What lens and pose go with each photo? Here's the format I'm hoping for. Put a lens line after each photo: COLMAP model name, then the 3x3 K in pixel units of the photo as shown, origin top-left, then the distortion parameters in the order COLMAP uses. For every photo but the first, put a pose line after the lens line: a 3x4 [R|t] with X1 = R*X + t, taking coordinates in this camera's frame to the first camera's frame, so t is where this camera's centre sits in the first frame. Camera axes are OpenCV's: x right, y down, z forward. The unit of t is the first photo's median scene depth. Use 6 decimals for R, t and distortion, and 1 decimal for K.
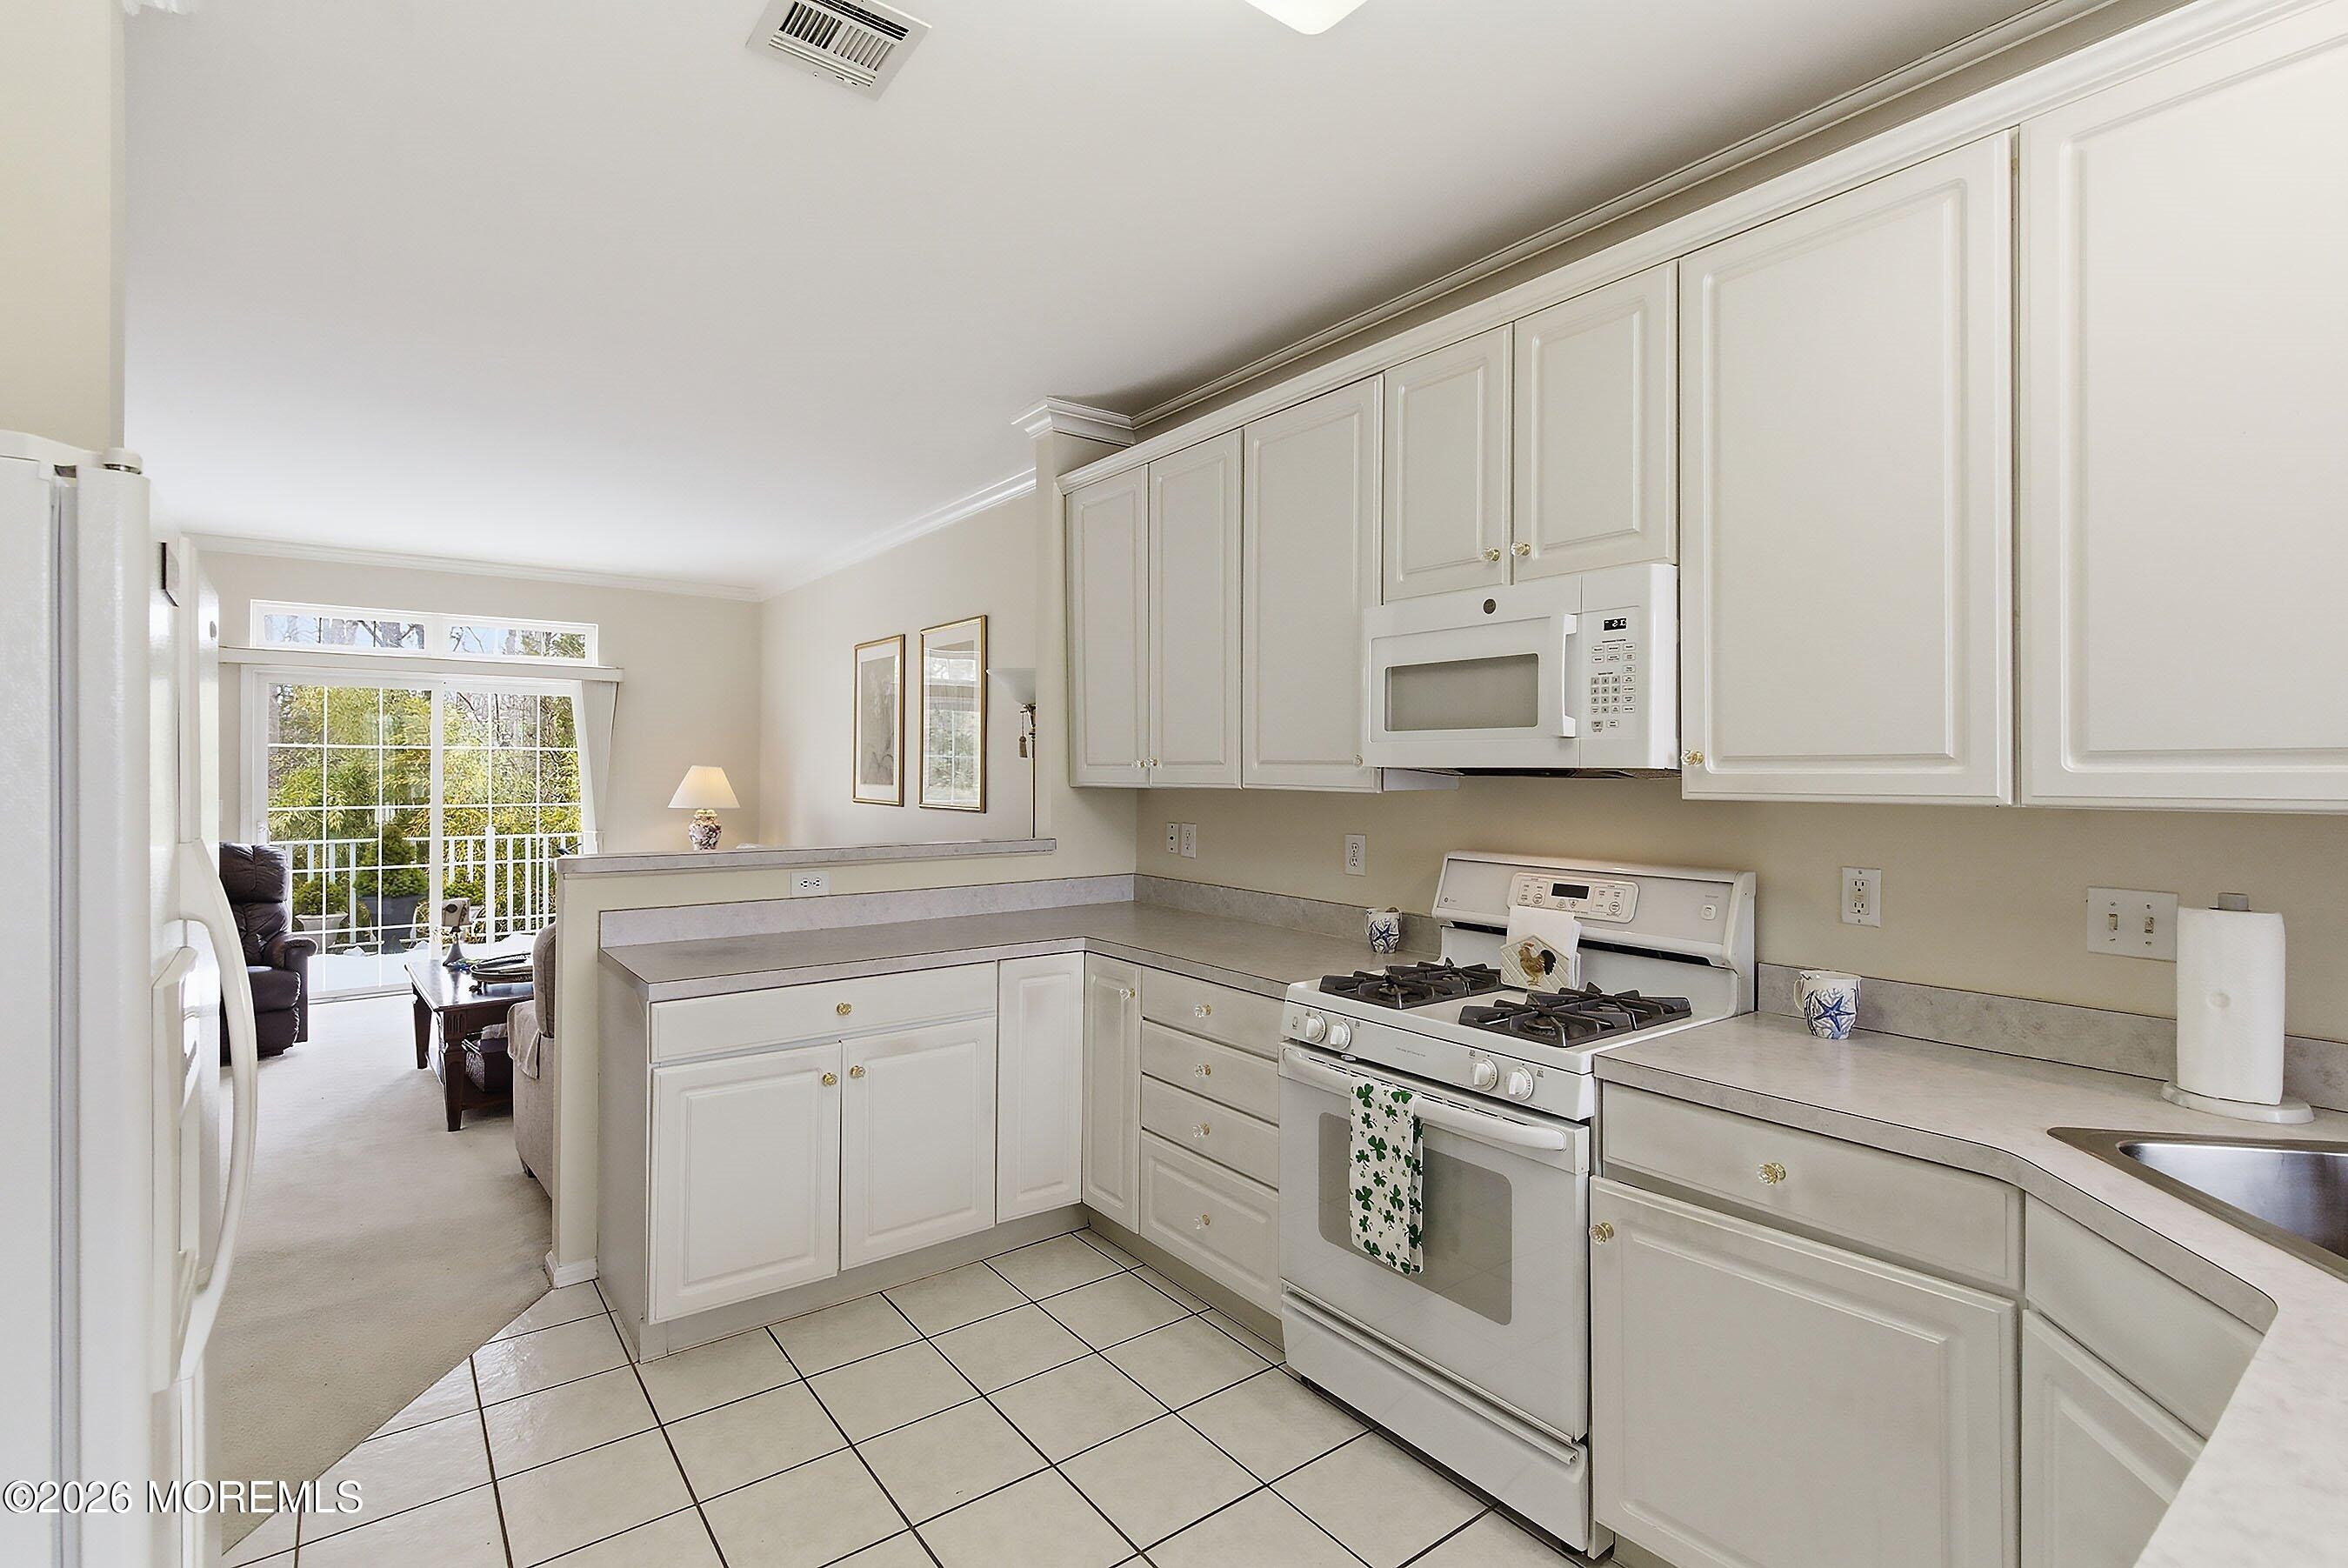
lens RADIAL K [[1071.6, 0, 1177.3], [0, 1071.6, 772.8], [0, 0, 1]] dist [0.005577, -0.000249]
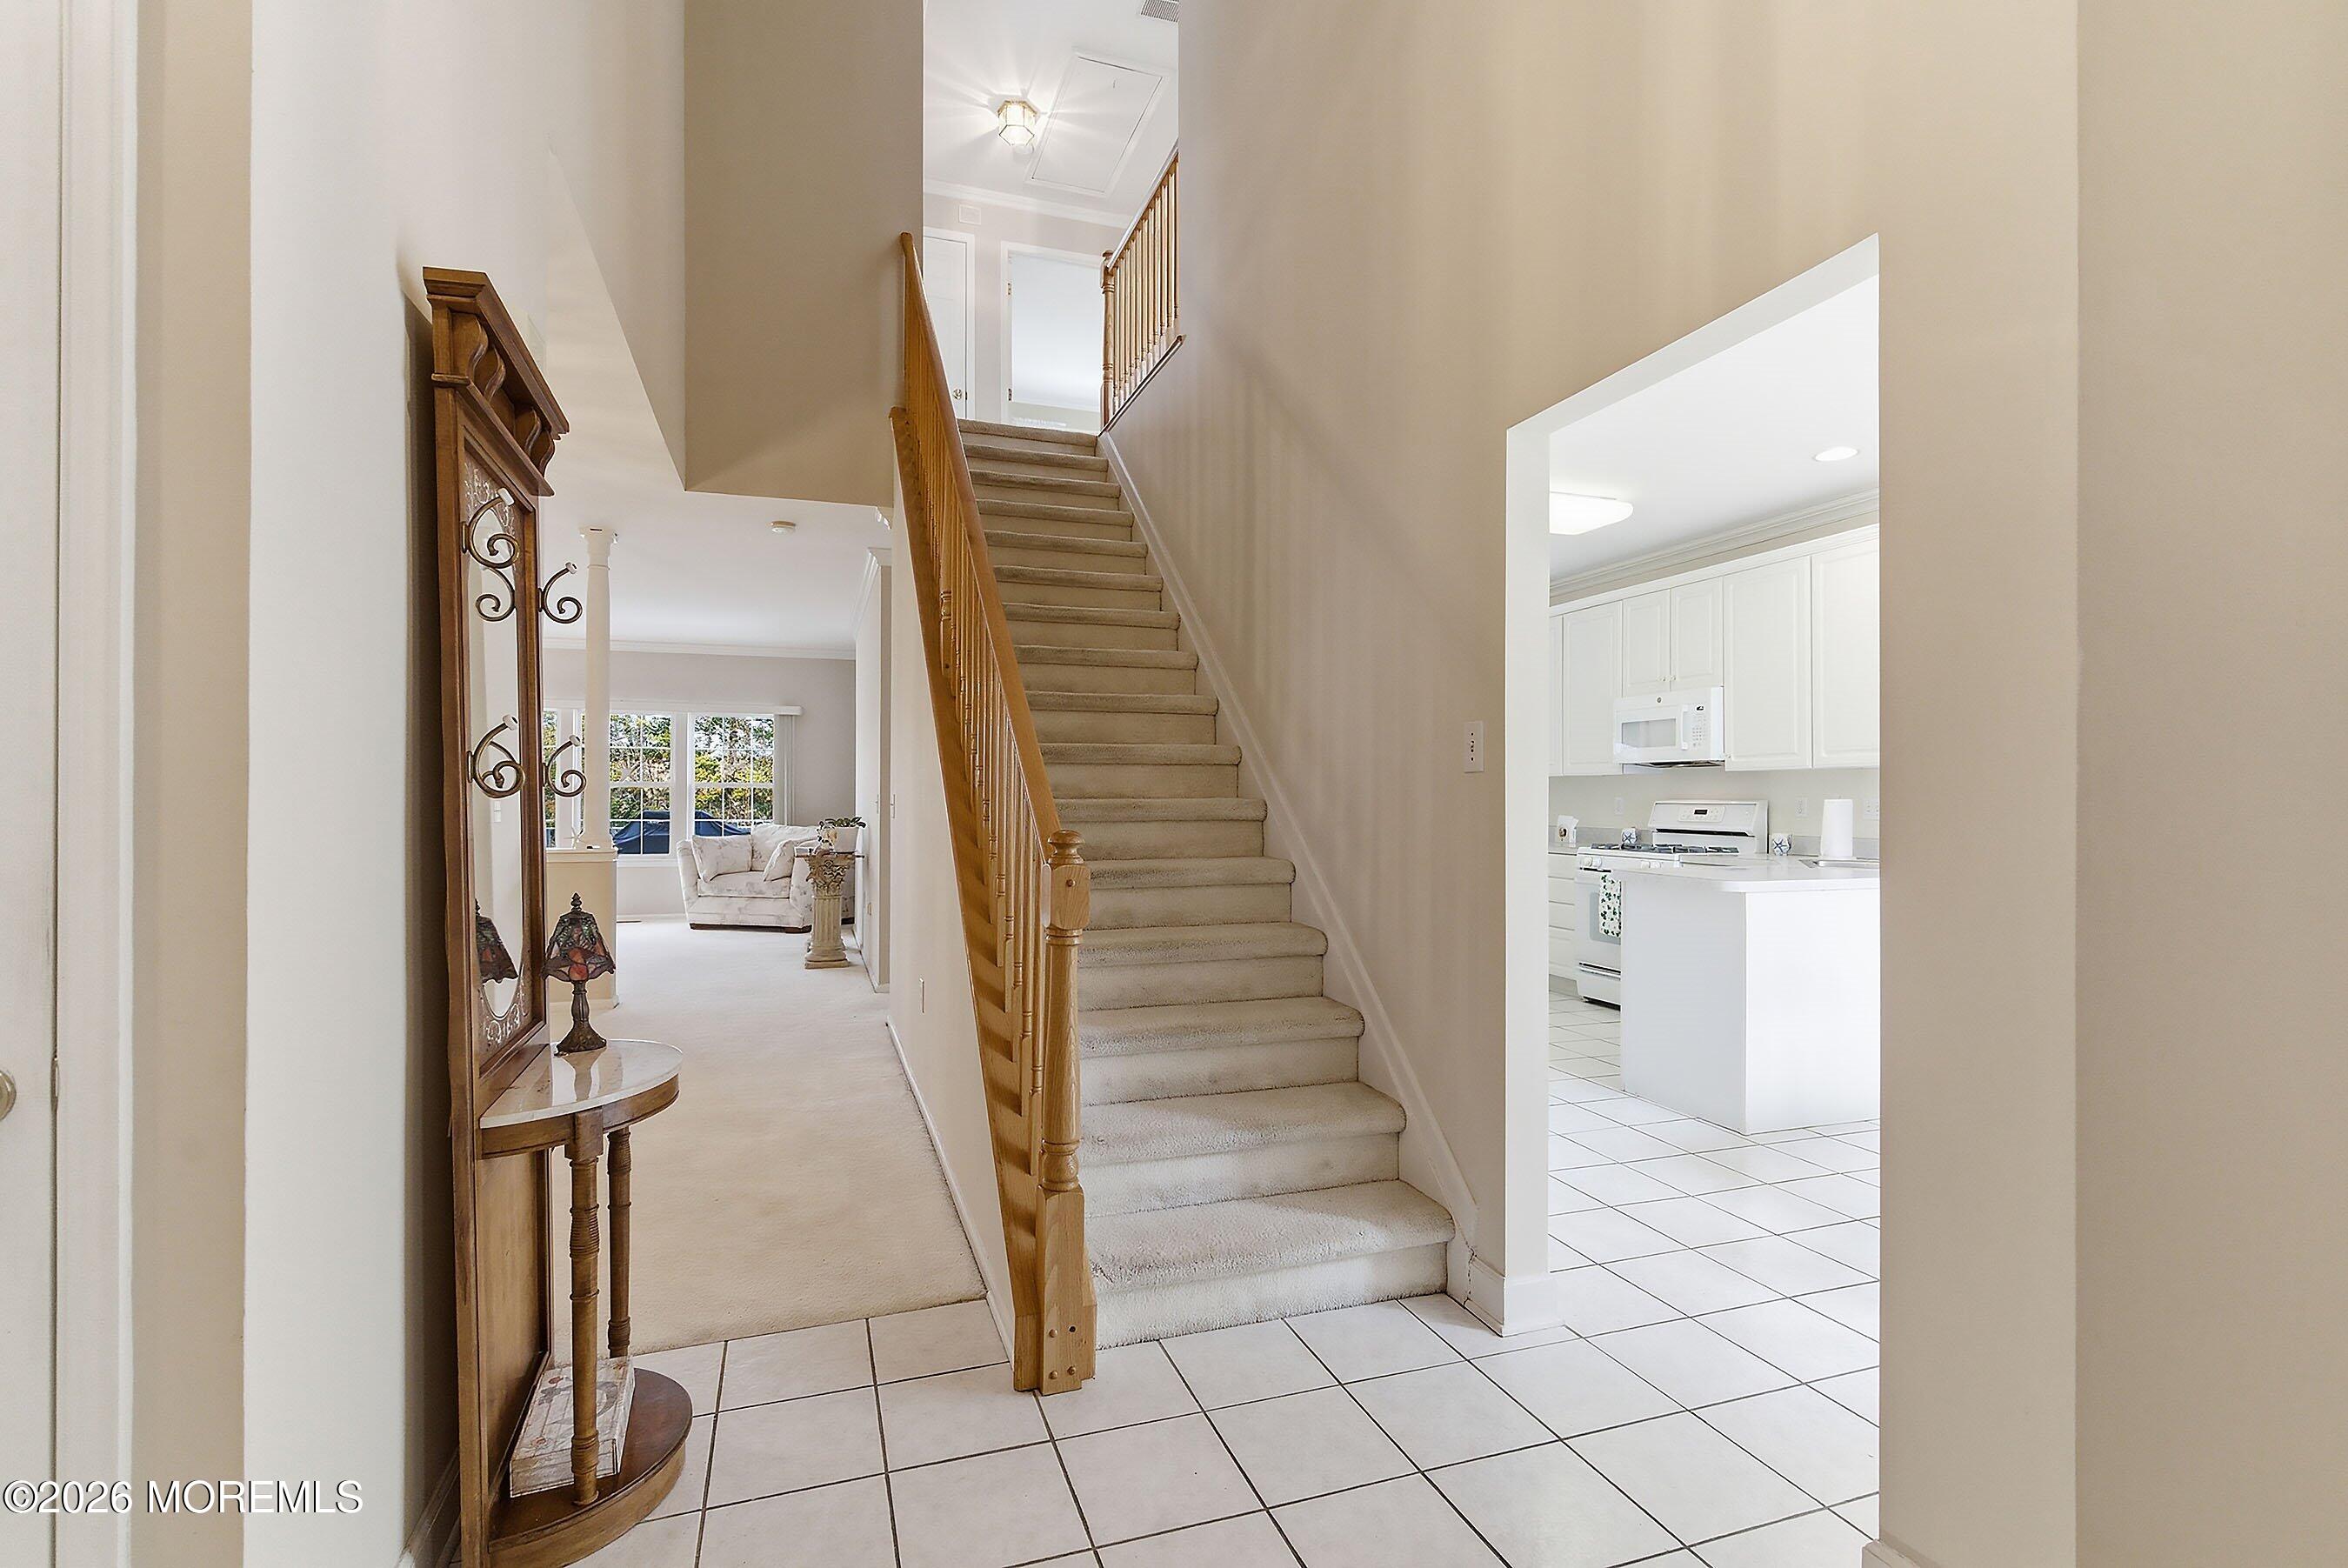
lens RADIAL K [[1071.6, 0, 1167.0], [0, 1071.6, 795.6], [0, 0, 1]] dist [0.005577, -0.000249]
pose [[0.947478, -0.000415, -0.319819, -0.009450], [-0.001160, 0.999988, -0.004734, 0.087590], [0.319818, 0.004856, 0.947467, -1.790581]]
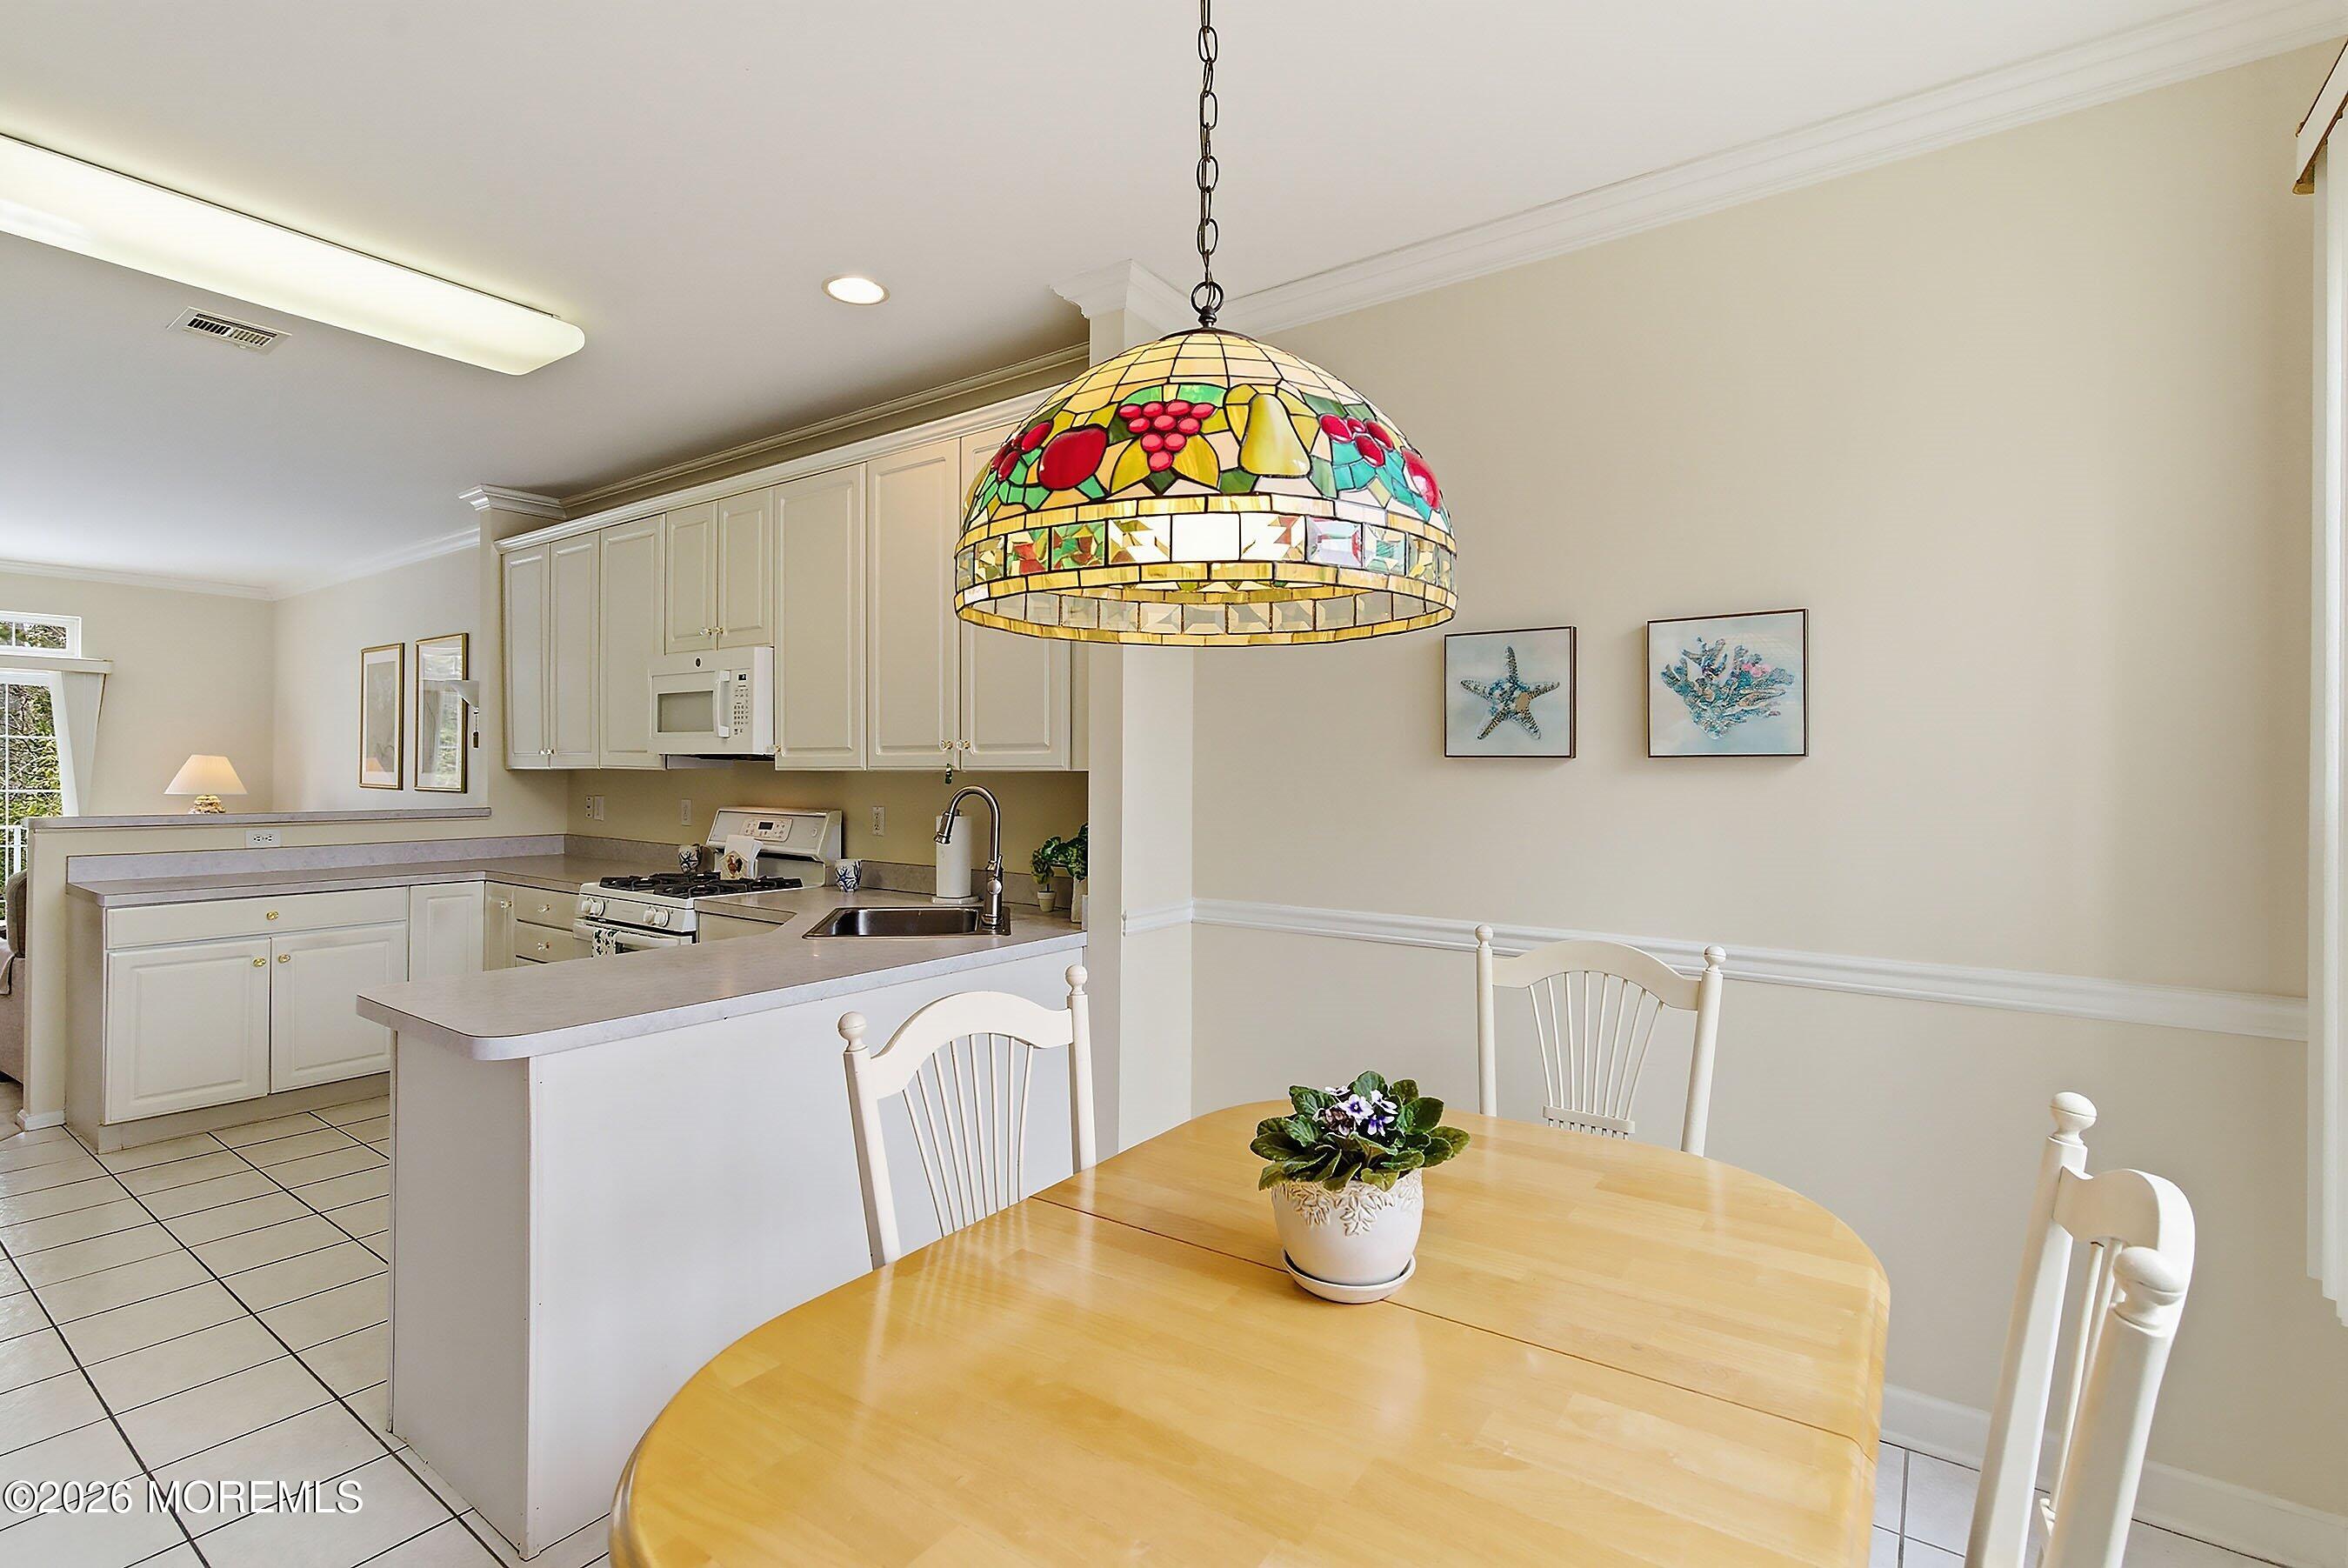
lens RADIAL K [[1071.6, 0, 1162.7], [0, 1071.6, 770.4], [0, 0, 1]] dist [0.005577, -0.000249]
pose [[0.959900, 0.001968, 0.280336, 0.509535], [-0.002316, 0.999997, 0.000912, 0.017702], [-0.280333, -0.001524, 0.959902, -0.867722]]
